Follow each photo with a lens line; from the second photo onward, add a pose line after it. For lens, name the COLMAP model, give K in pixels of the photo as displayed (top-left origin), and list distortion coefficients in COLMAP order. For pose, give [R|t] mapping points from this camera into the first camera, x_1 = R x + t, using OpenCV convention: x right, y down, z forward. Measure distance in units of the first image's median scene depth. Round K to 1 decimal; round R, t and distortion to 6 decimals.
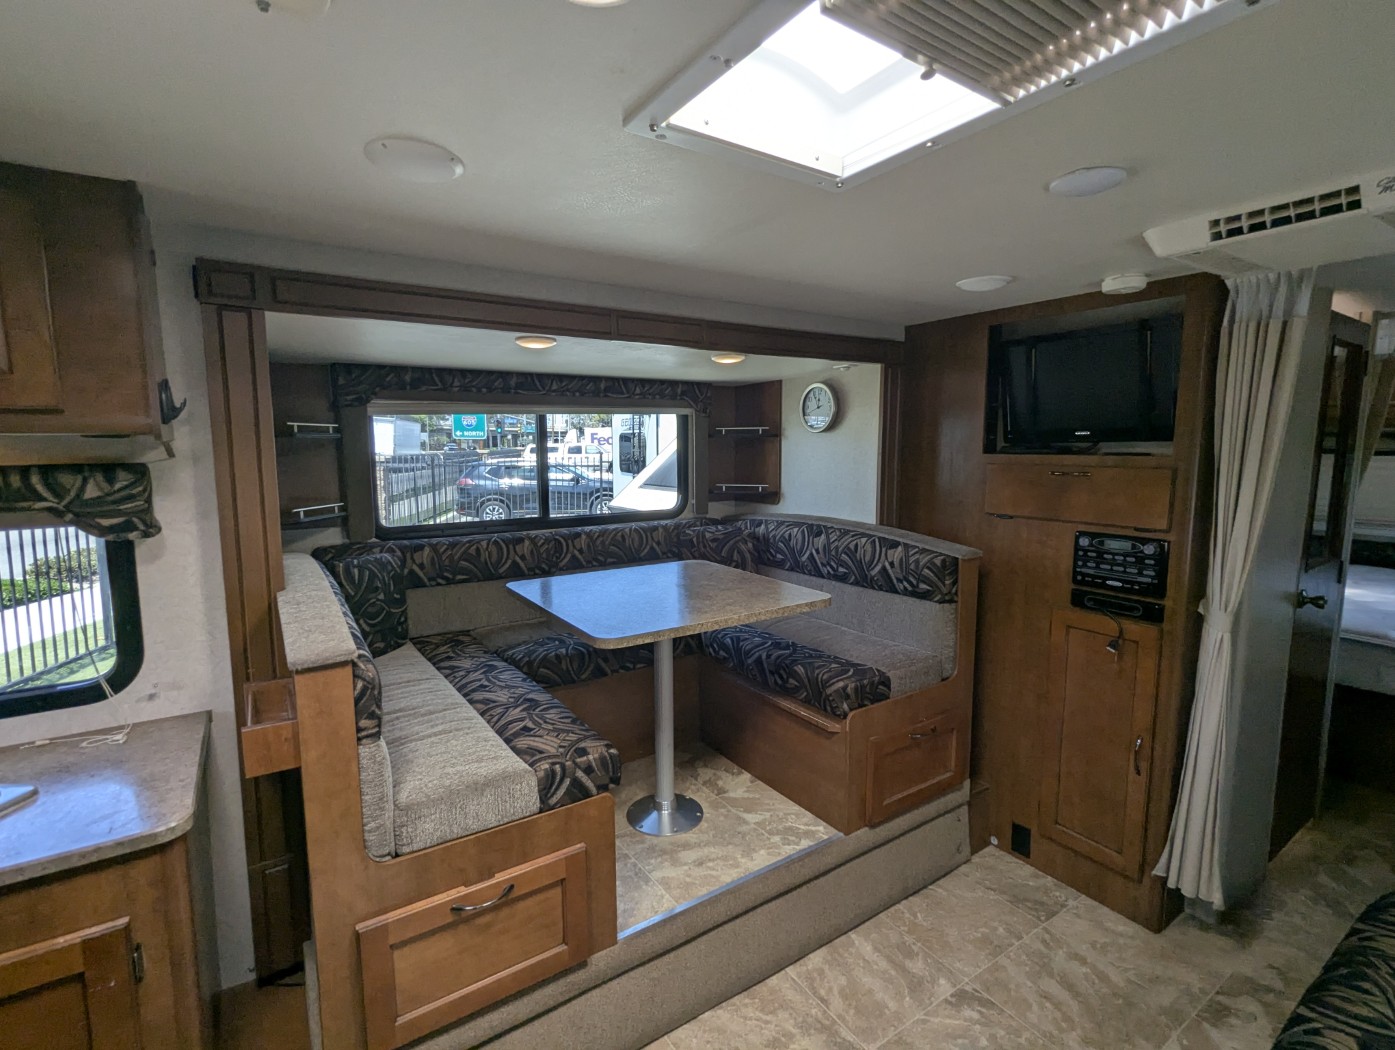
lens RADIAL K [[661.2, 0, 696.5], [0, 661.2, 527.3], [0, 0, 1]] dist [-0.001108, 0.001048]
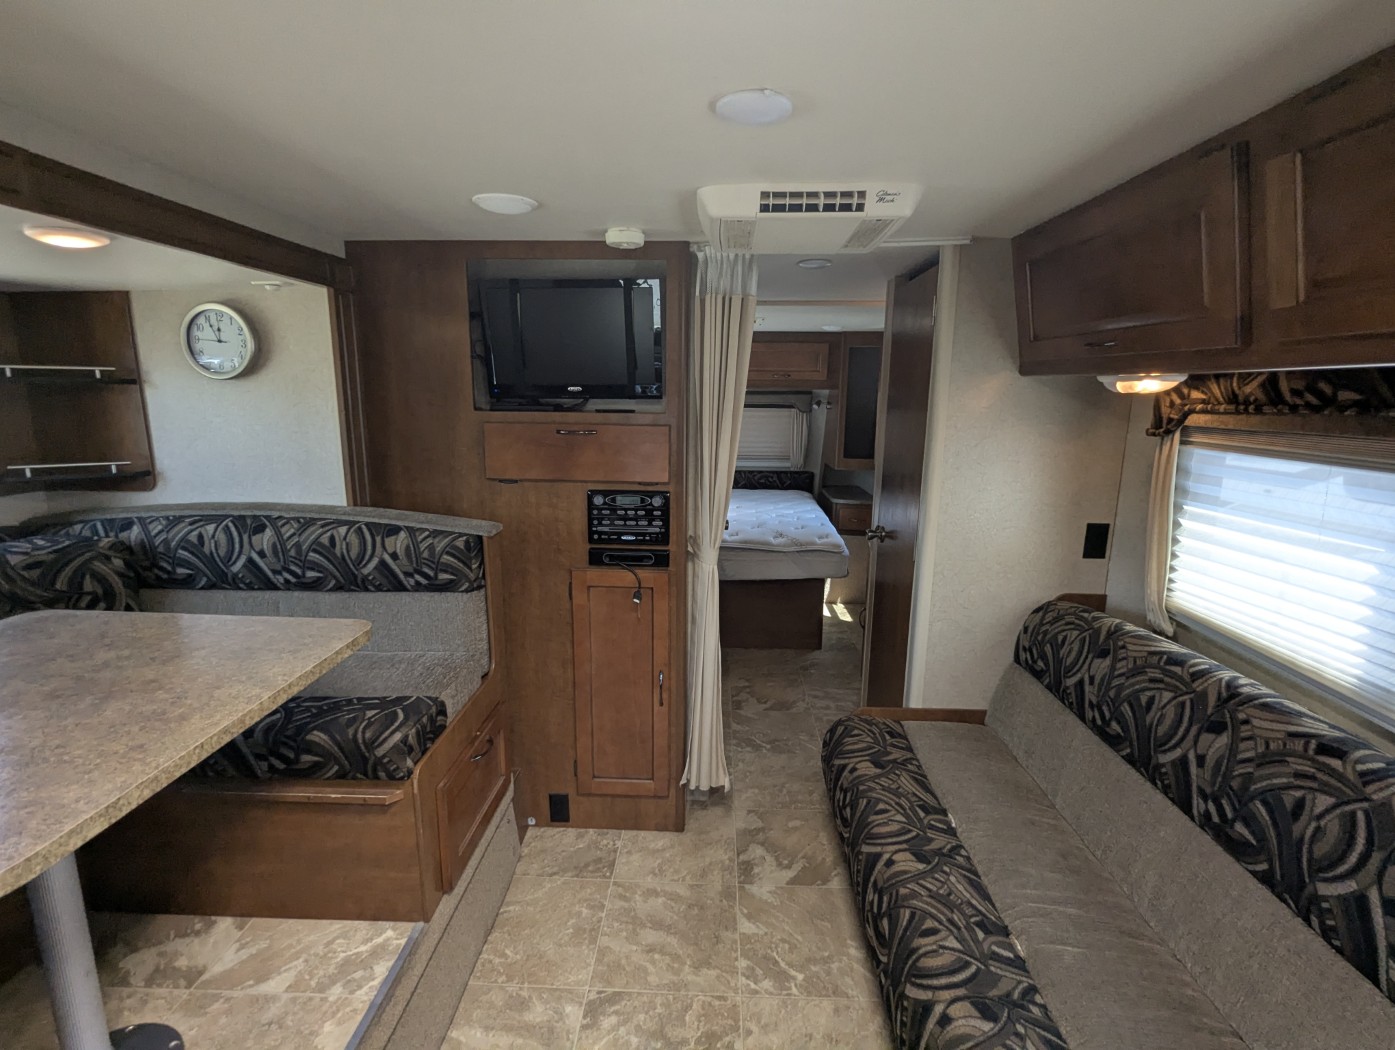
lens RADIAL K [[663.7, 0, 698.3], [0, 663.7, 528.3], [0, 0, 1]] dist [-0.004956, 0.005355]
pose [[0.584801, -0.150047, 0.797179, -0.124787], [0.087678, 0.988678, 0.121772, -0.044442], [-0.806425, -0.001317, 0.591335, 0.283714]]
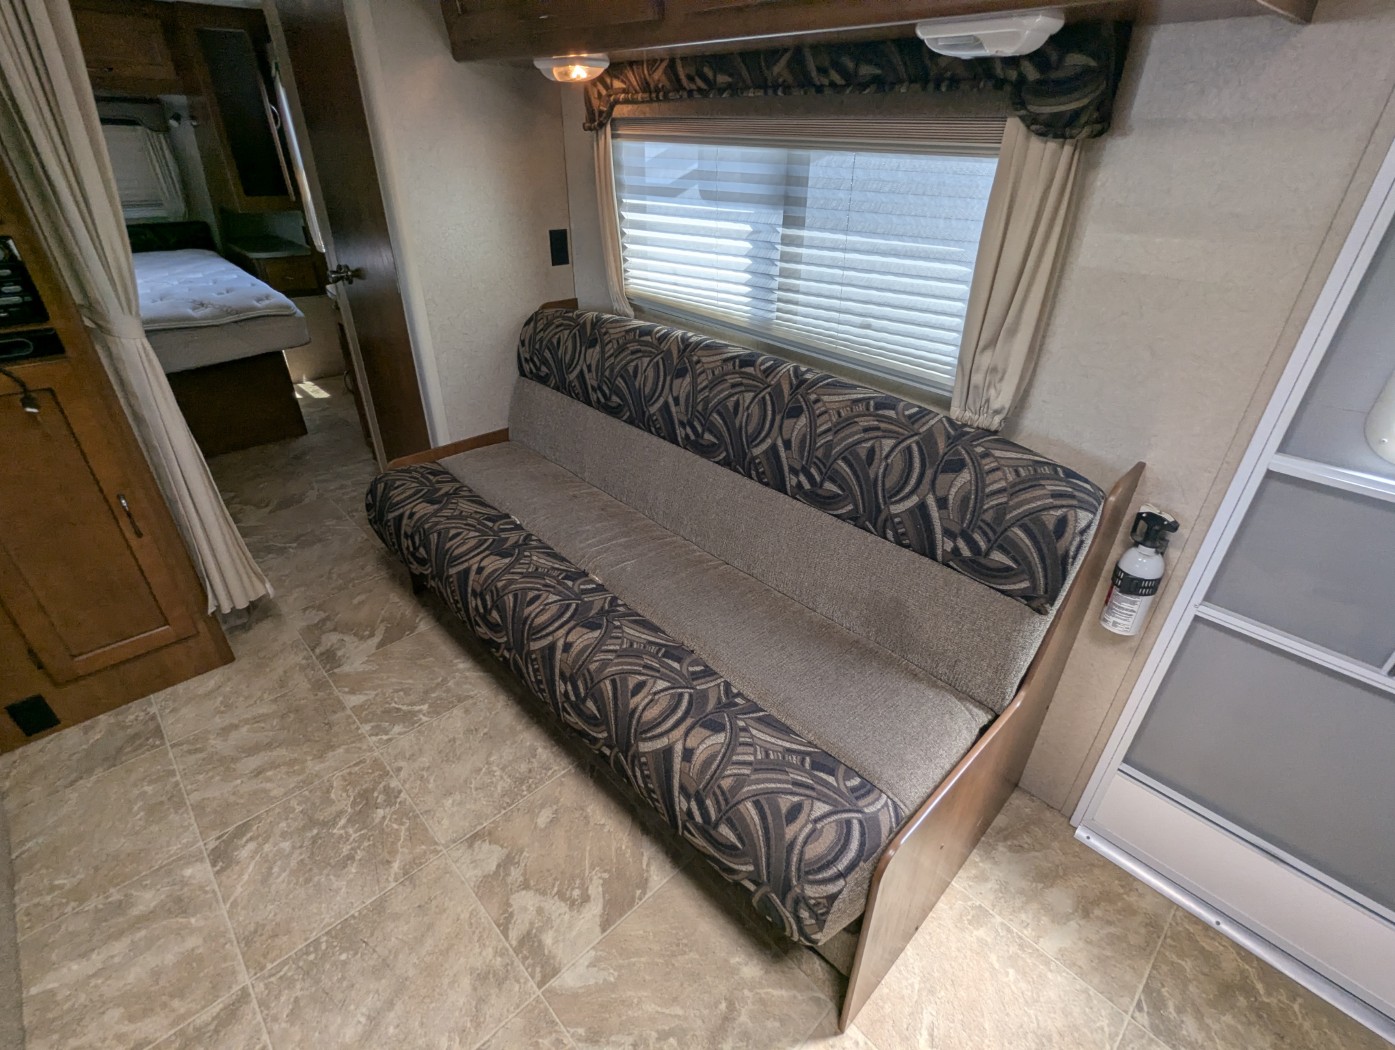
lens RADIAL K [[661.2, 0, 696.5], [0, 661.2, 527.3], [0, 0, 1]] dist [-0.001108, 0.001048]
pose [[-0.171071, -0.500016, 0.848952, -0.168847], [0.108562, 0.846841, 0.520648, -0.004316], [-0.979259, 0.181232, -0.090588, 0.350130]]
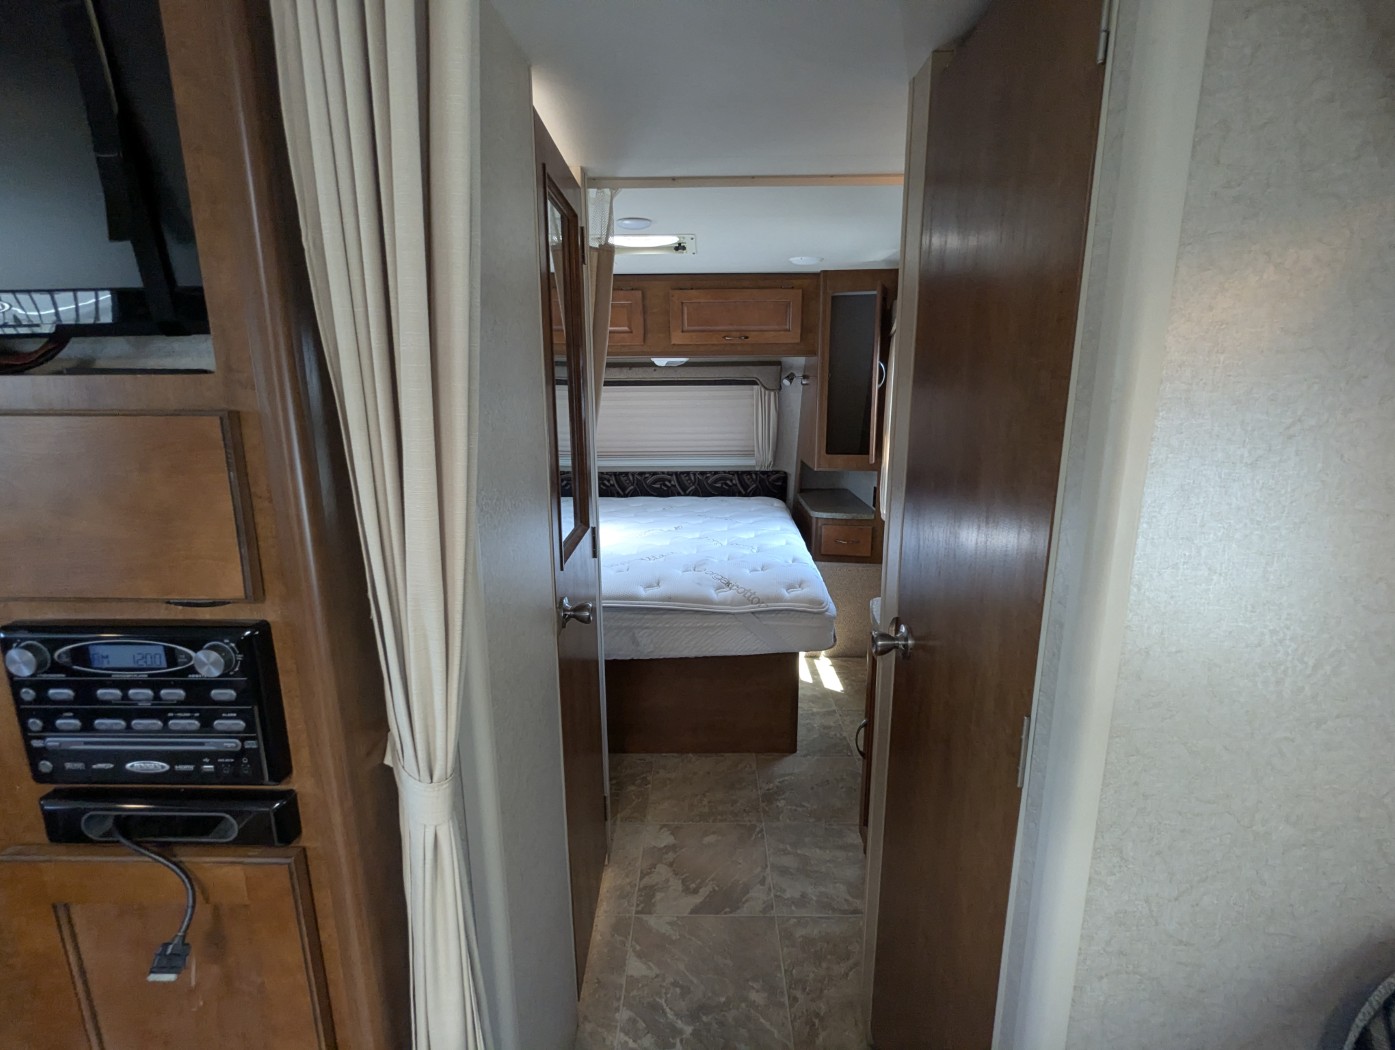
lens RADIAL K [[653.9, 0, 697.5], [0, 653.9, 525.0], [0, 0, 1]] dist [0.001631, 0.000584]
pose [[0.570243, -0.176735, 0.802239, 0.522669], [0.106383, 0.984247, 0.141213, -0.049350], [-0.814559, 0.004819, 0.580061, 0.557758]]
